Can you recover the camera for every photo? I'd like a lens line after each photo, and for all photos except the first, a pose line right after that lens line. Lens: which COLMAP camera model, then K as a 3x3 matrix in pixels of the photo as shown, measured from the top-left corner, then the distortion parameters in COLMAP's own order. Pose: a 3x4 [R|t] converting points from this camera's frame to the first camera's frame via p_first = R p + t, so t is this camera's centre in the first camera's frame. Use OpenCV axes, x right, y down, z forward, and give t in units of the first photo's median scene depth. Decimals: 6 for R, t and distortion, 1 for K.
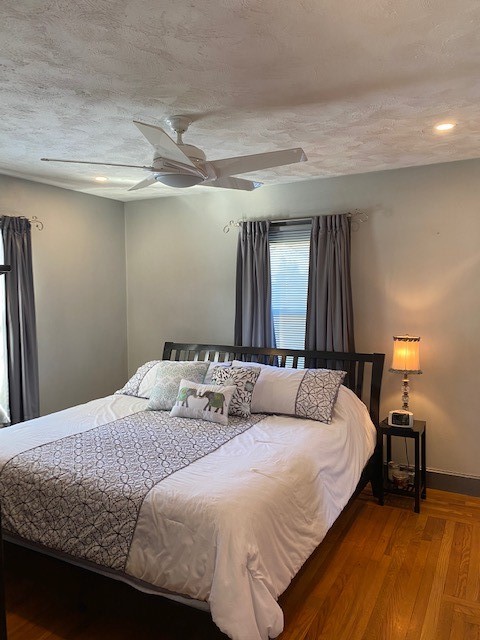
lens RADIAL K [[490.6, 0, 240.0], [0, 490.6, 320.0], [0, 0, 1]] dist [0.046620, -0.057936]
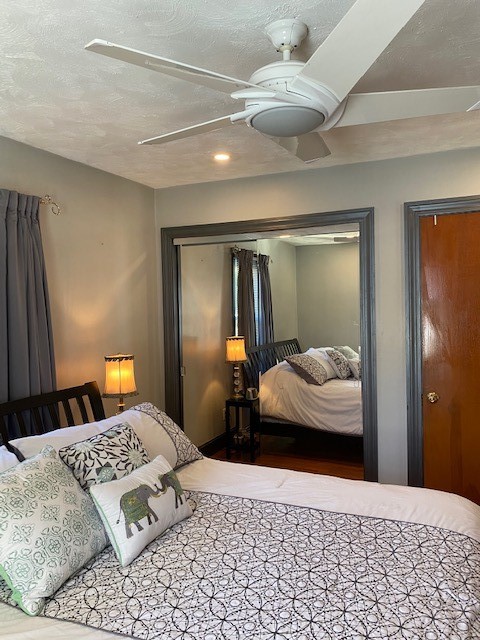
lens RADIAL K [[490.6, 0, 240.0], [0, 490.6, 320.0], [0, 0, 1]] dist [0.046620, -0.057936]
pose [[-0.065067, -0.026724, 0.997523, -0.563199], [0.090204, 0.995391, 0.032550, -0.039664], [-0.993796, 0.092099, -0.062356, 0.823554]]
